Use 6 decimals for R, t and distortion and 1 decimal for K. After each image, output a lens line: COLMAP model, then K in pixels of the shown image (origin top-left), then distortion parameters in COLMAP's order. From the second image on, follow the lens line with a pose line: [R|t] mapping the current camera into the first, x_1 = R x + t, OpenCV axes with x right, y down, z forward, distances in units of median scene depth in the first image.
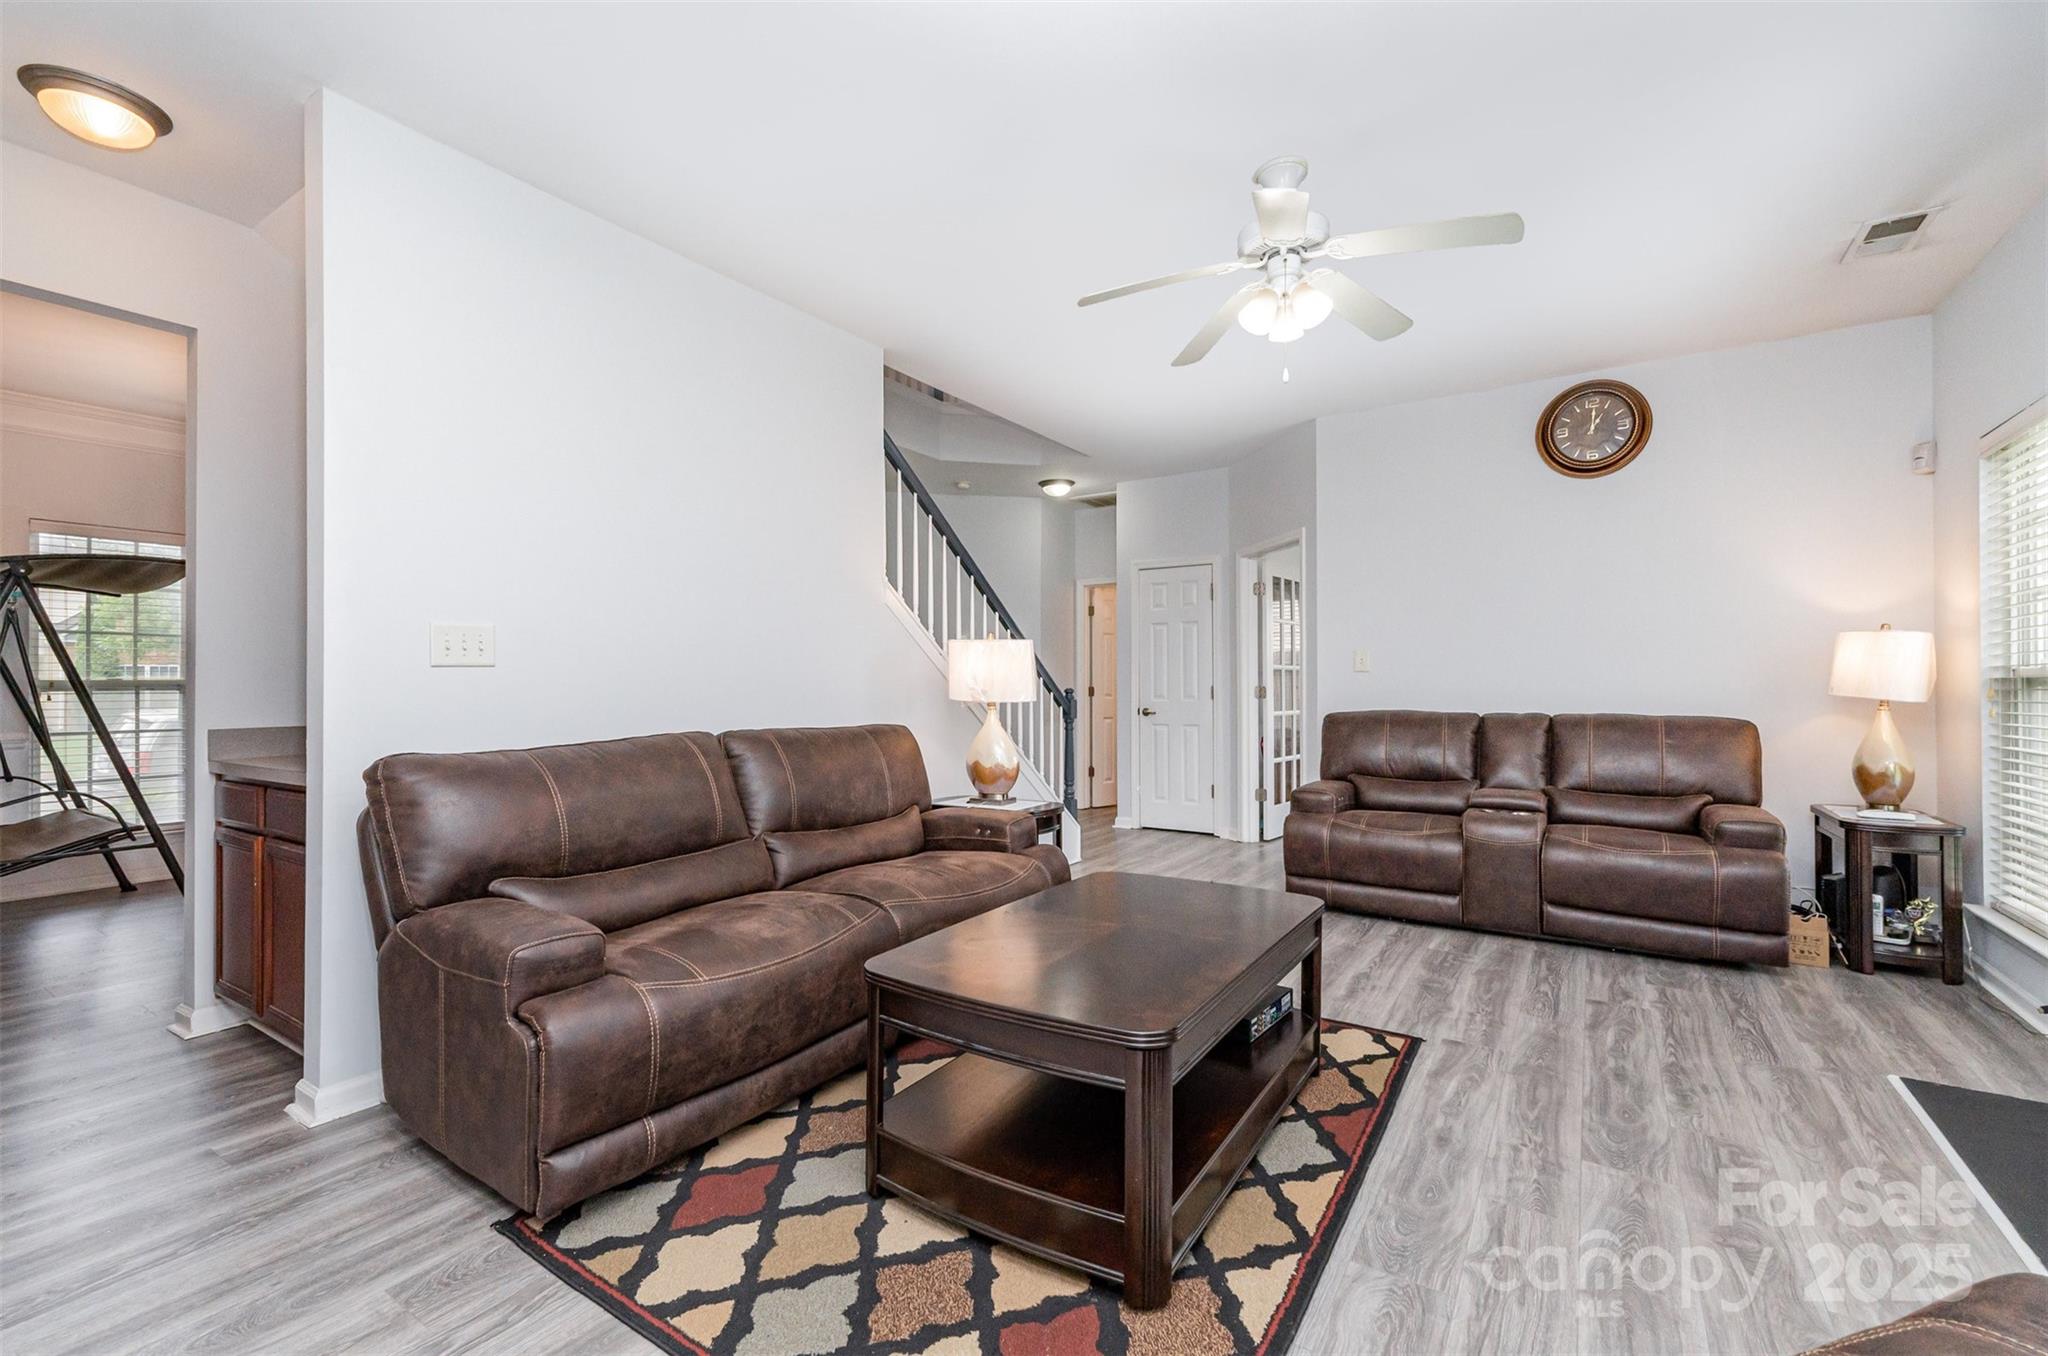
lens RADIAL K [[815.5, 0, 1019.6], [0, 815.5, 691.7], [0, 0, 1]] dist [0.002019, 0.000238]
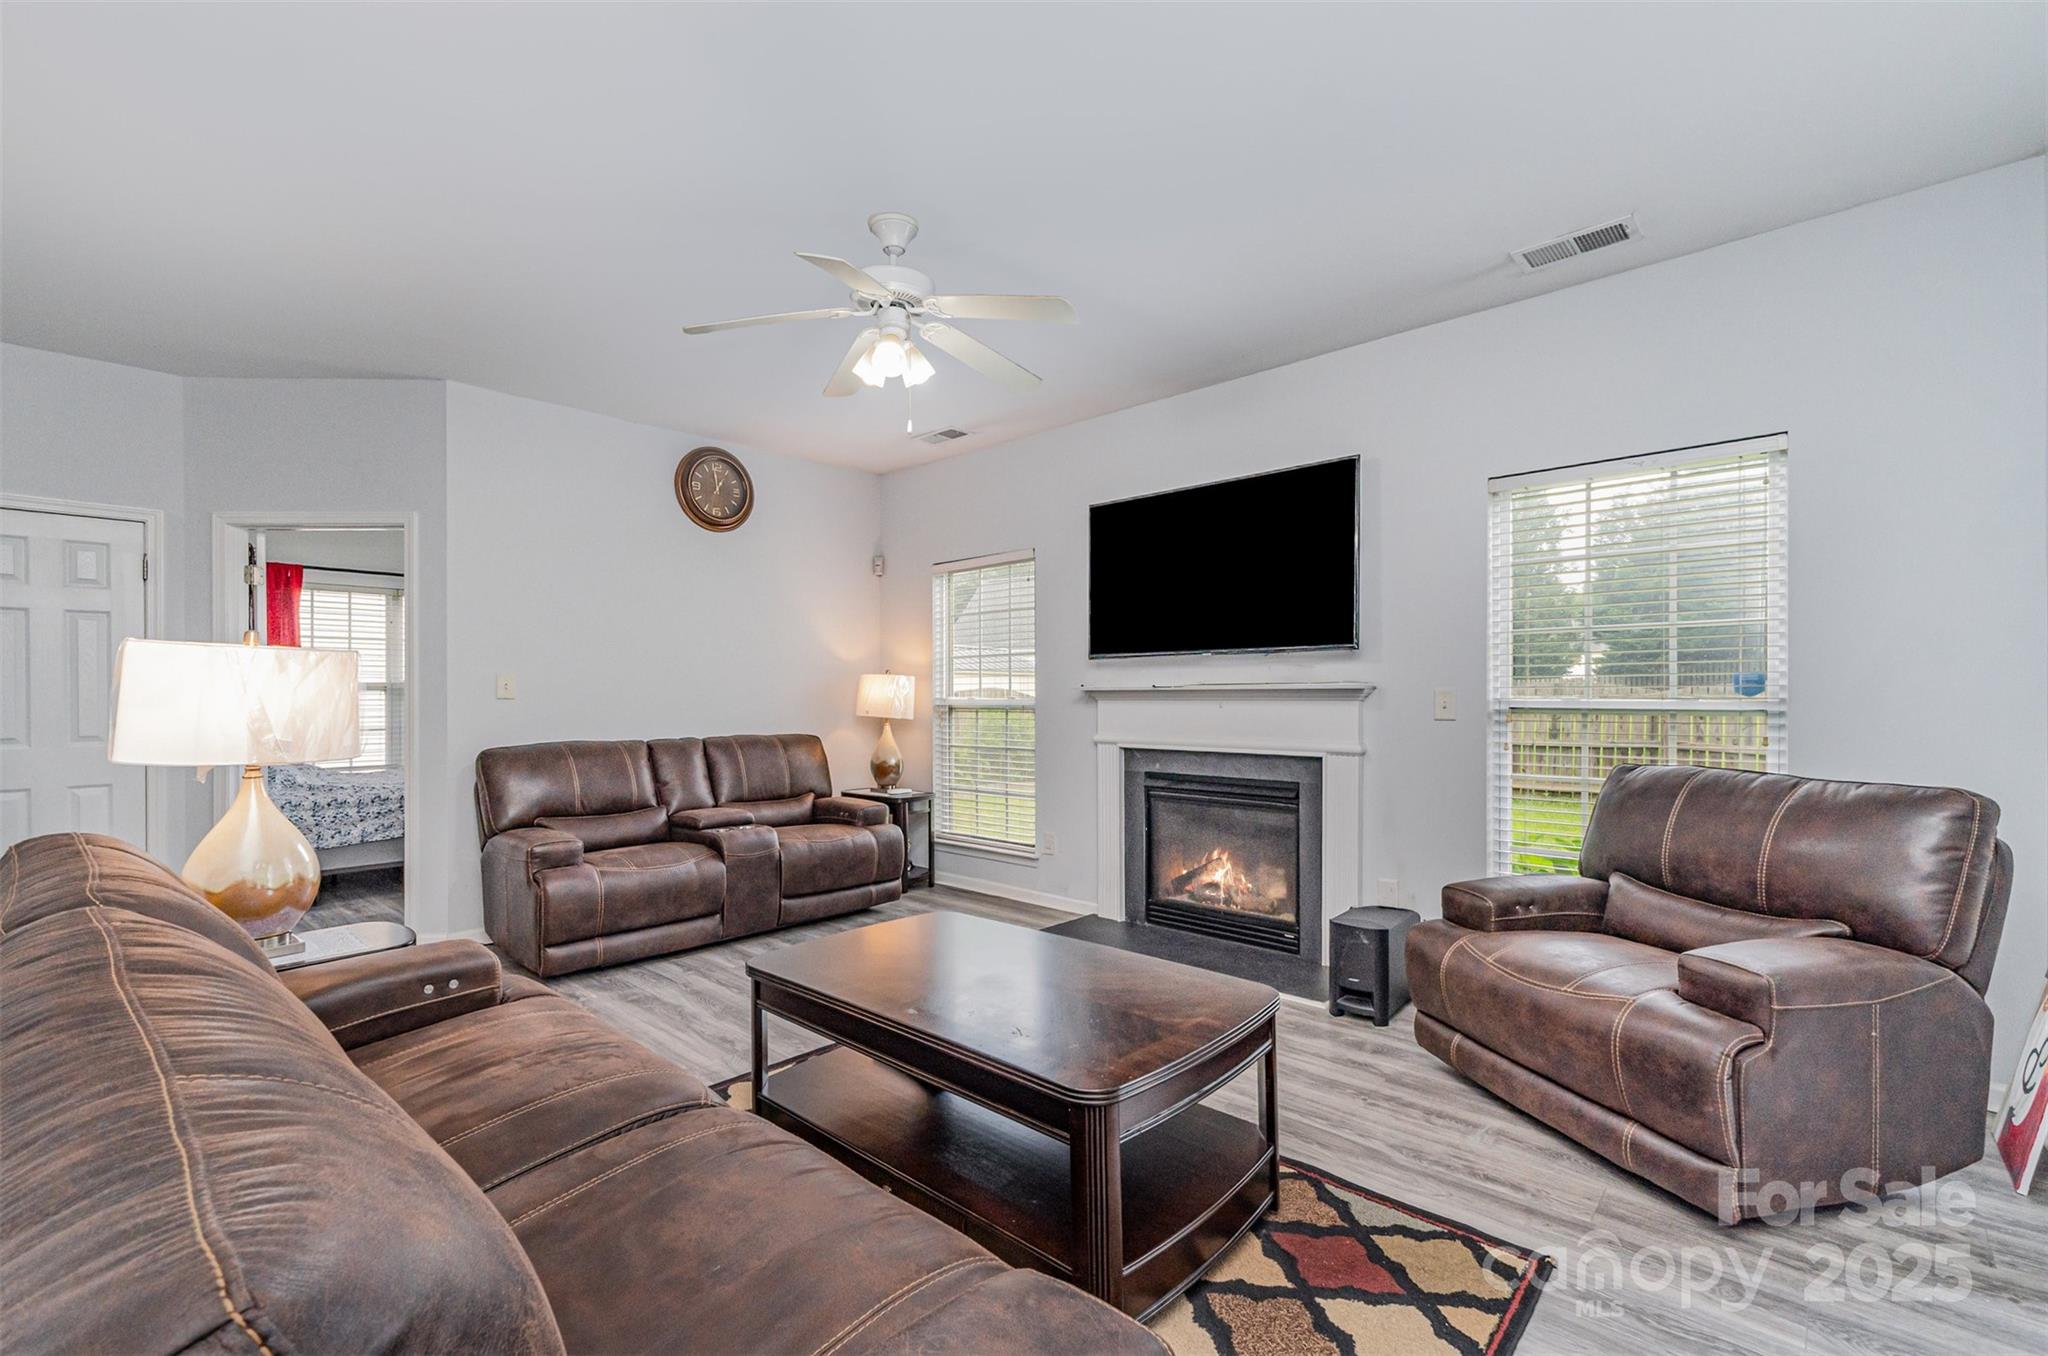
lens RADIAL K [[891.9, 0, 1003.3], [0, 891.9, 694.8], [0, 0, 1]] dist [0.003260, 0.000295]
pose [[0.175778, 0.005831, 0.984413, -0.570018], [0.018805, 0.999780, -0.009280, -0.014415], [-0.984250, 0.020143, 0.175629, 0.468868]]
